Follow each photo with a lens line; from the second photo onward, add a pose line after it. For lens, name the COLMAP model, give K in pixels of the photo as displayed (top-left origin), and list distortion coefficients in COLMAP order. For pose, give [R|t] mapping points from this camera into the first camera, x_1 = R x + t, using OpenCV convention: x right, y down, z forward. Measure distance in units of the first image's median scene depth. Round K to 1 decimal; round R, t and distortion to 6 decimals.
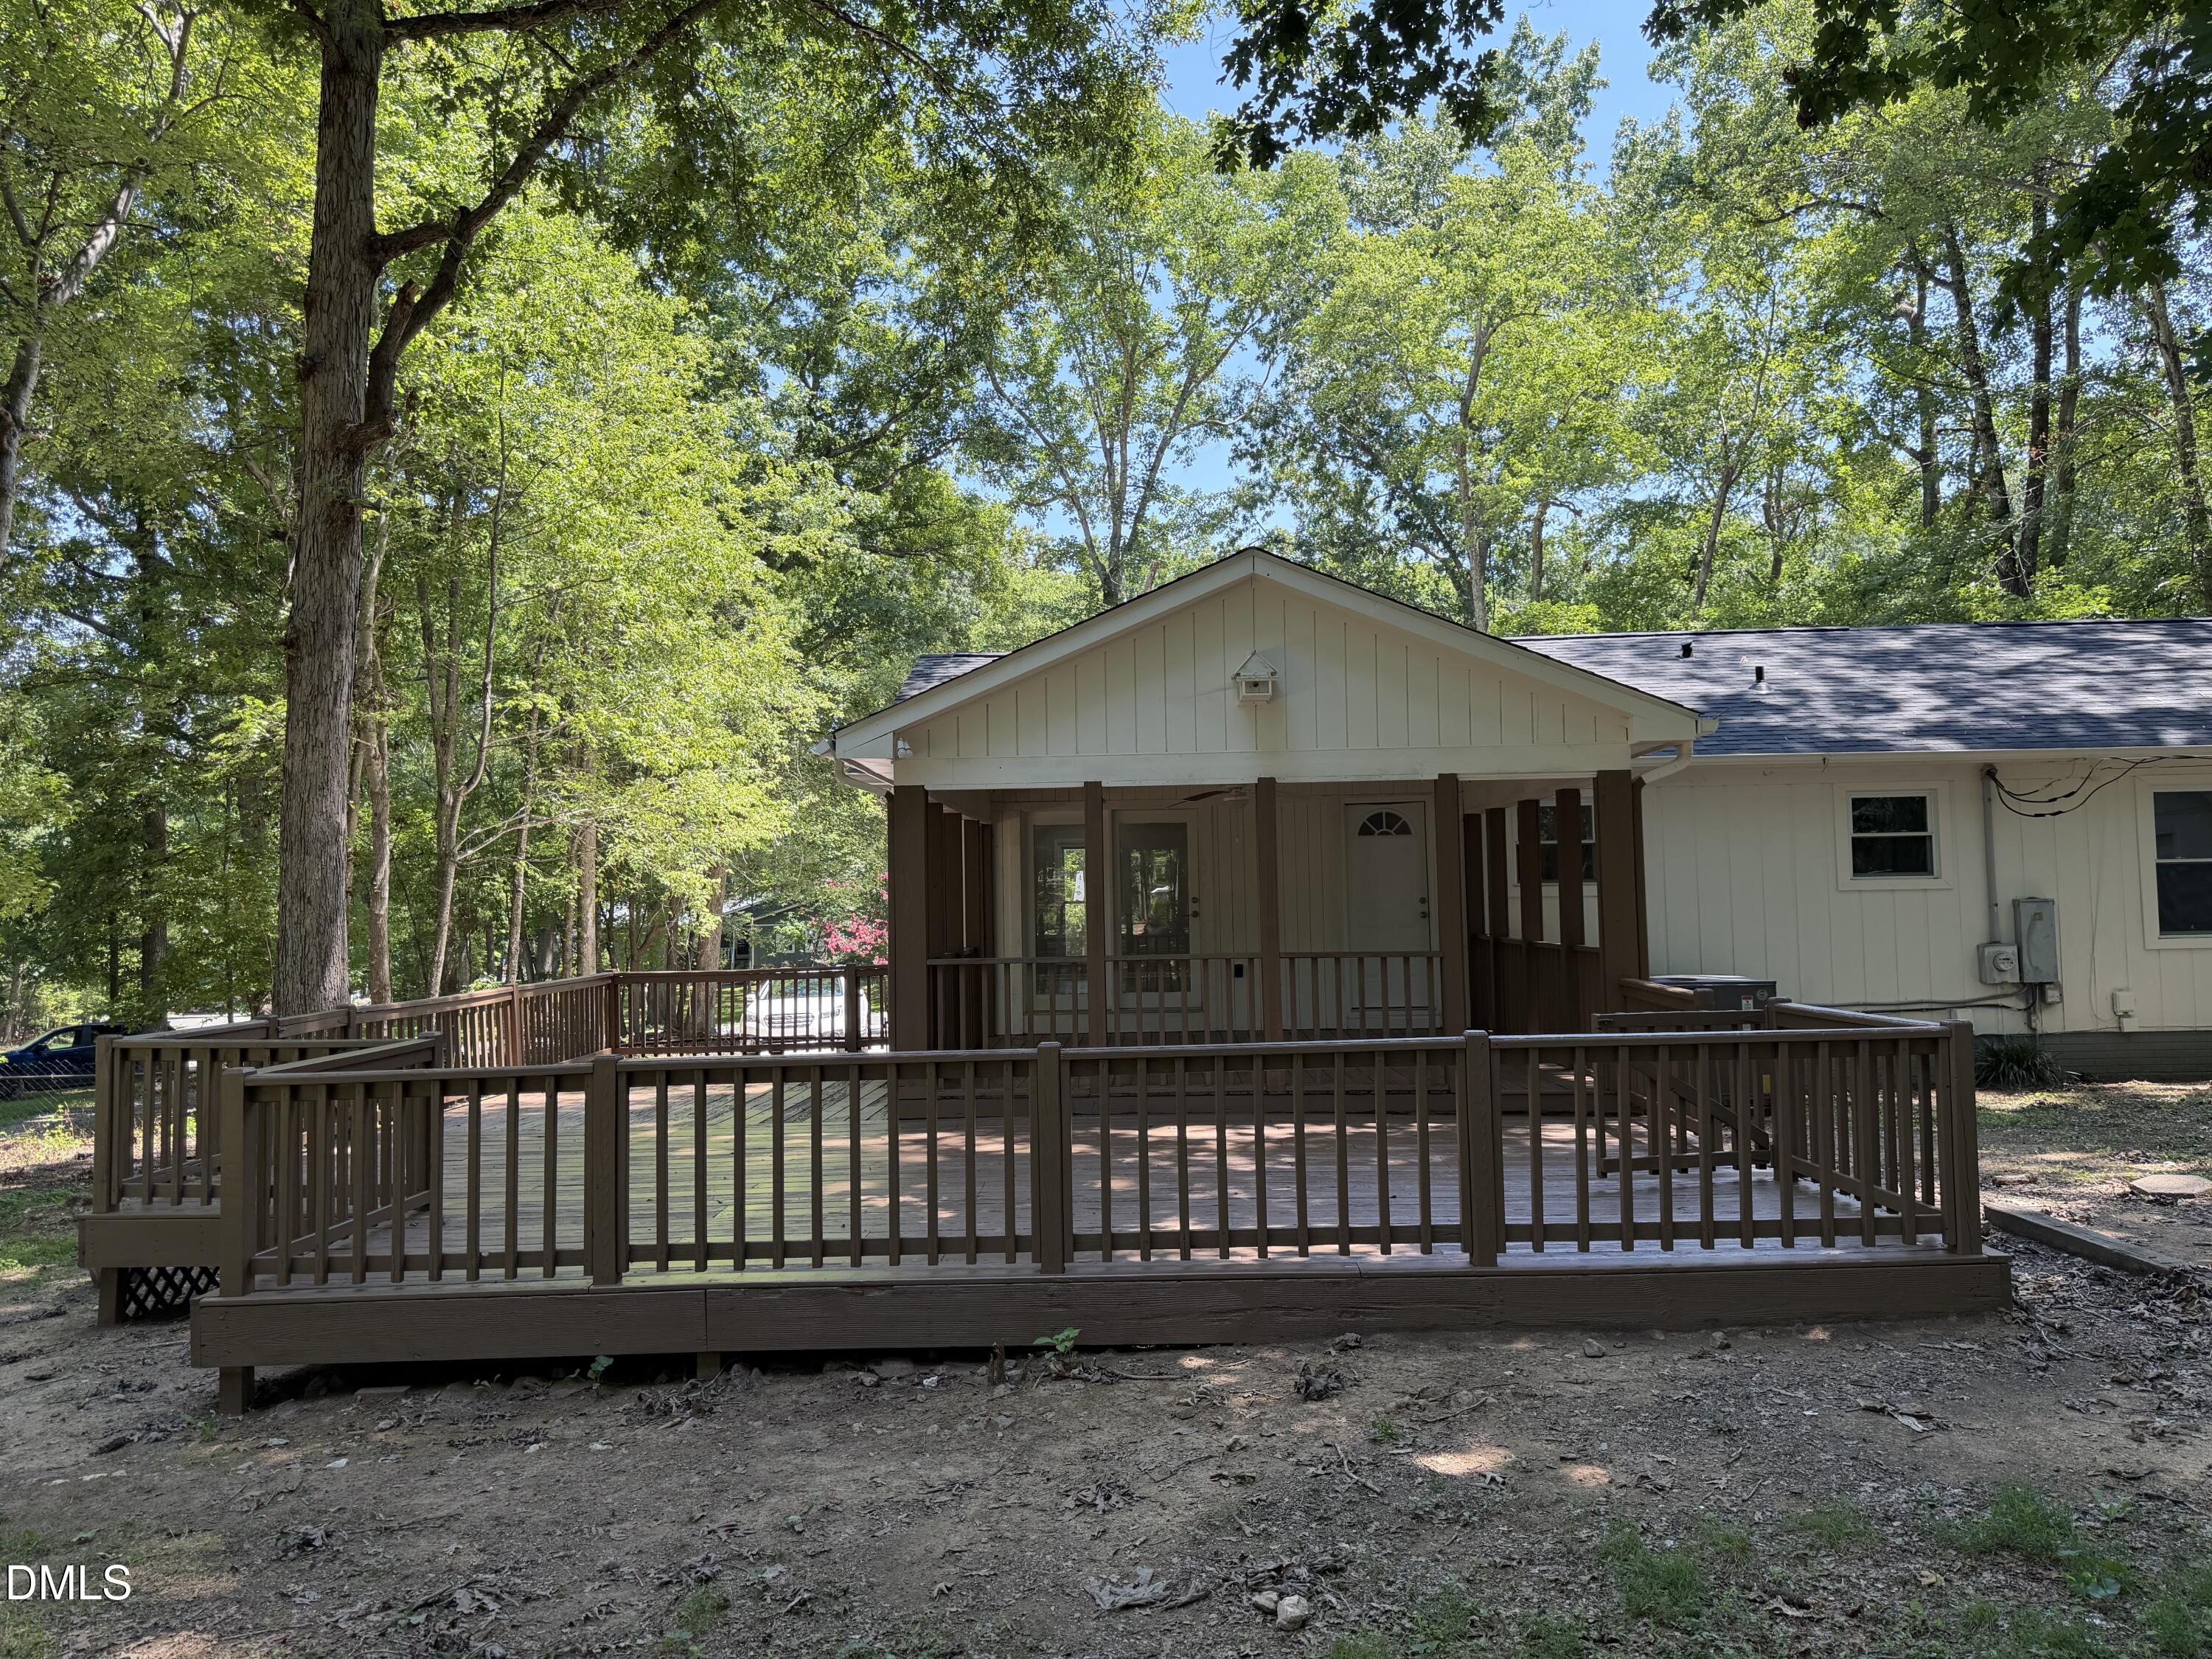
lens RADIAL K [[1566.0, 0, 1109.0], [0, 1566.0, 837.9], [0, 0, 1]] dist [0.006453, -0.008411]
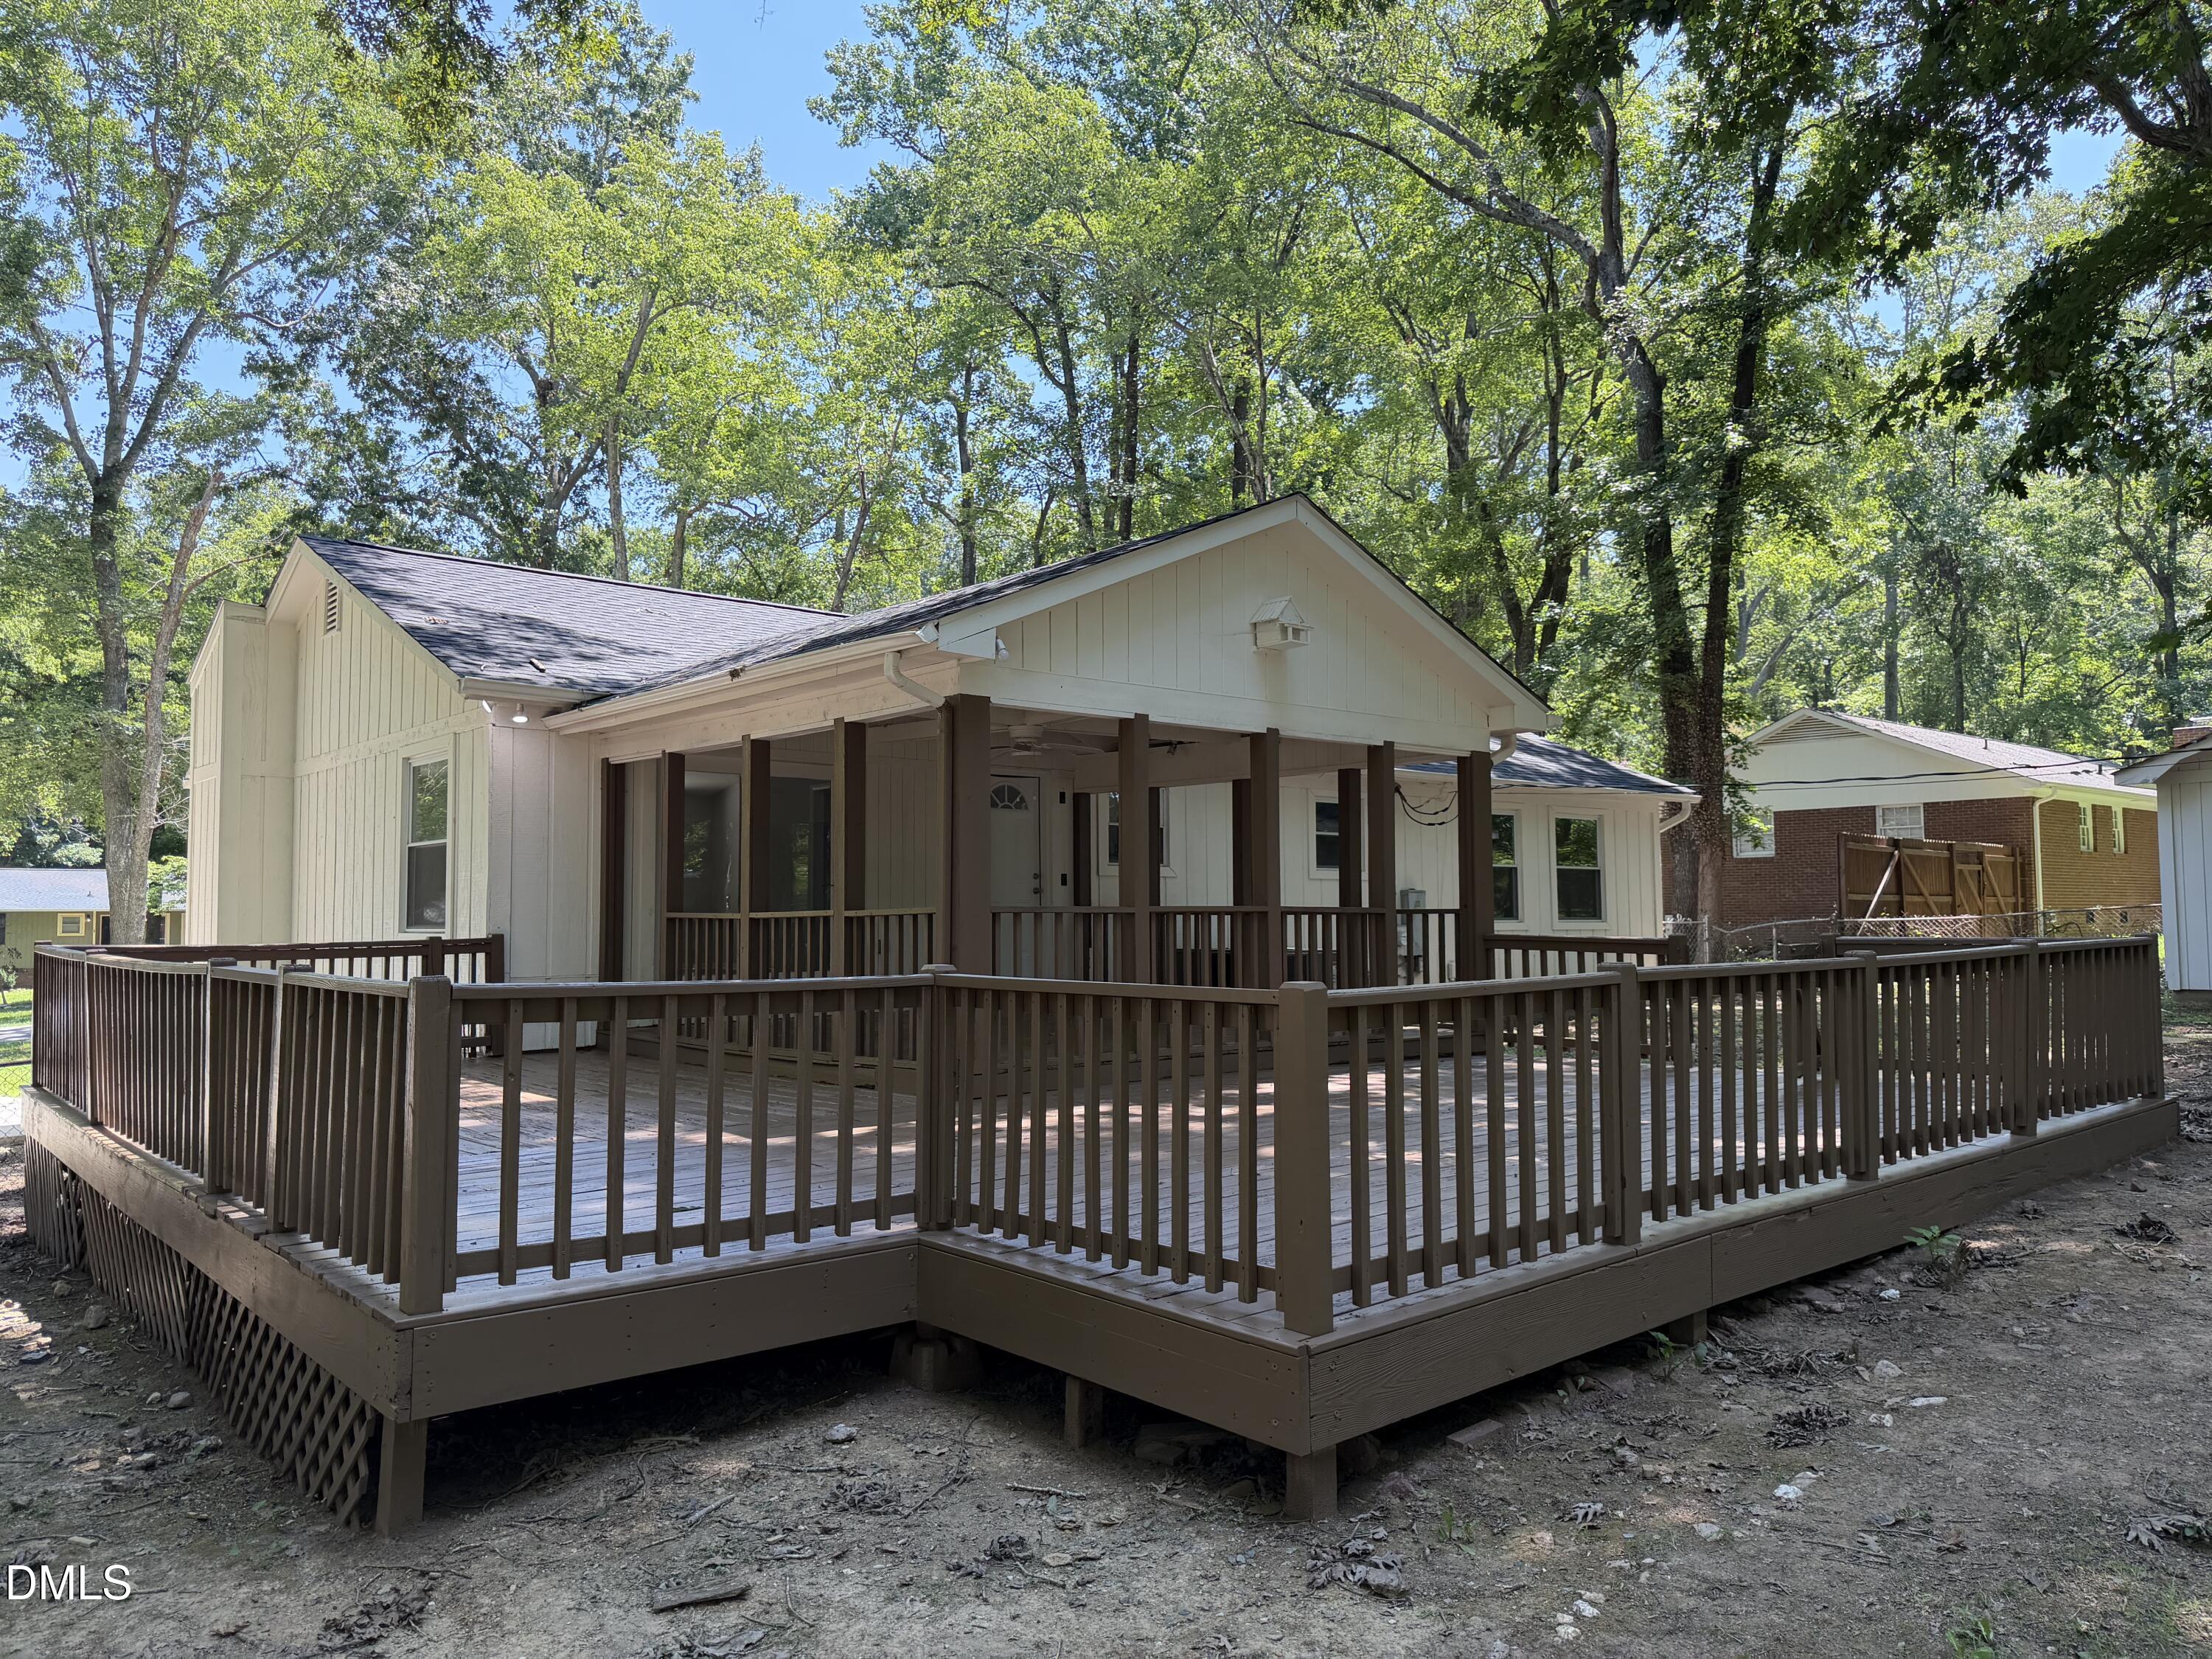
lens RADIAL K [[1566.0, 0, 1109.0], [0, 1566.0, 837.9], [0, 0, 1]] dist [0.006453, -0.008411]
pose [[0.734261, 0.057869, 0.676396, -0.147913], [-0.047460, 0.998298, -0.033890, 0.015575], [-0.677206, -0.007217, 0.735758, 0.079973]]
